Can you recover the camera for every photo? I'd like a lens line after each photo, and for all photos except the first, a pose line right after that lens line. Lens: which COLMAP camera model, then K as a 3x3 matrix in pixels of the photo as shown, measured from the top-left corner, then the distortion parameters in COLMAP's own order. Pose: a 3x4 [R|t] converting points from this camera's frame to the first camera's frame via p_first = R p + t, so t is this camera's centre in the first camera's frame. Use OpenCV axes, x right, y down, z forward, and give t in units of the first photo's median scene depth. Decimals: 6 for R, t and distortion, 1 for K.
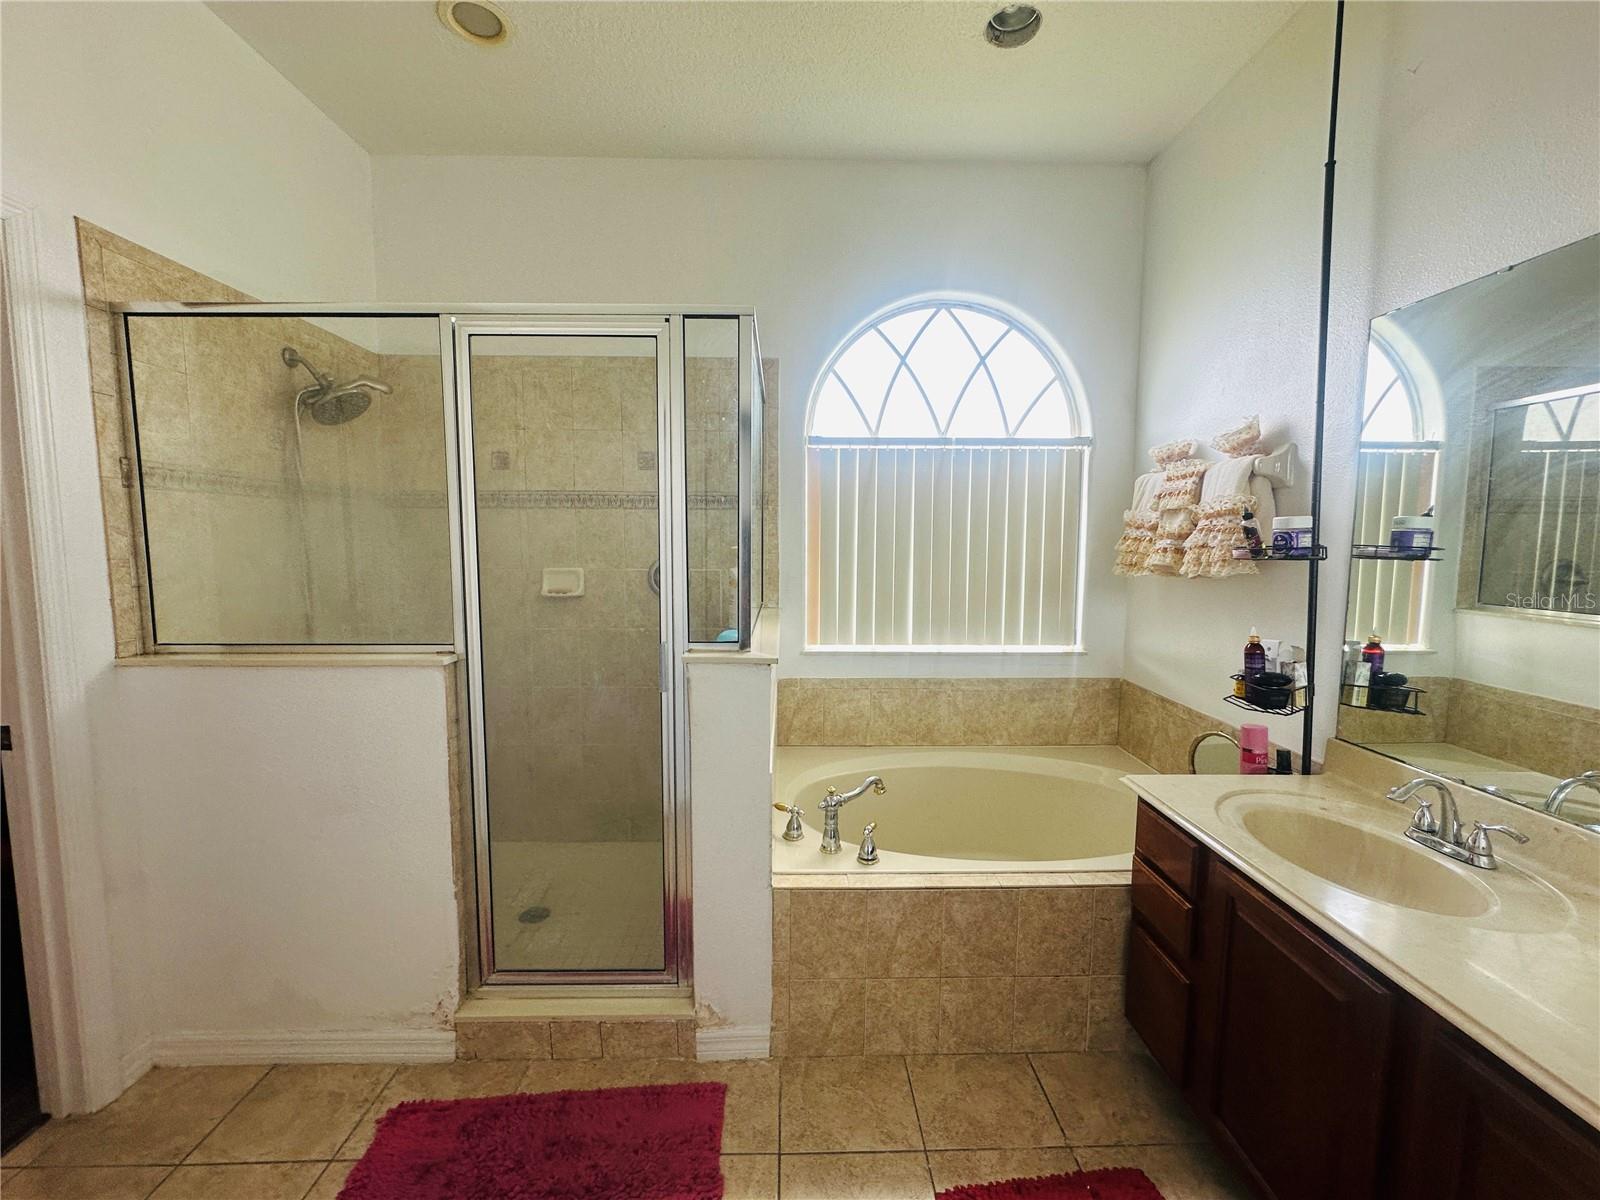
lens RADIAL K [[643.9, 0, 797.2], [0, 643.9, 604.7], [0, 0, 1]] dist [0.000498, 0.000194]
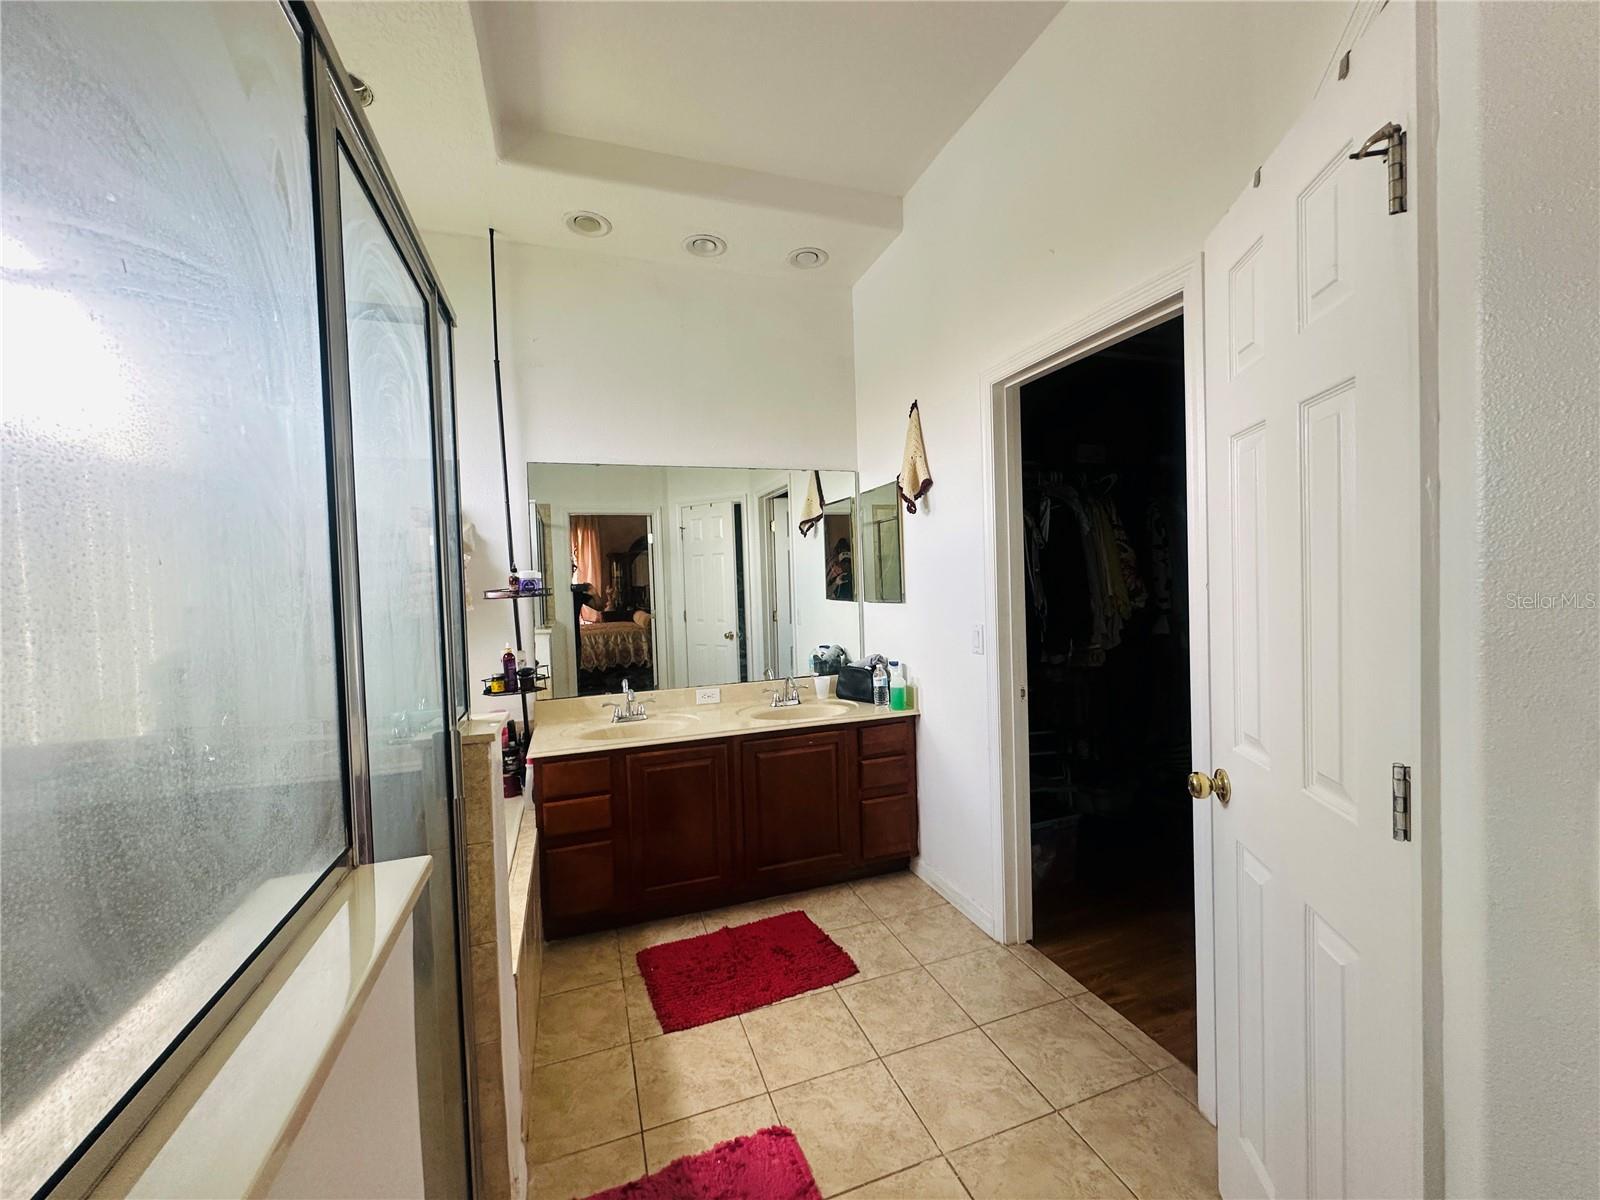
lens RADIAL K [[643.9, 0, 801.0], [0, 643.9, 598.7], [0, 0, 1]] dist [0.000498, 0.000194]
pose [[-0.323655, -0.016866, 0.946025, -1.066063], [0.113607, 0.991915, 0.056551, -0.083762], [-0.939330, 0.125778, -0.319122, 0.910994]]
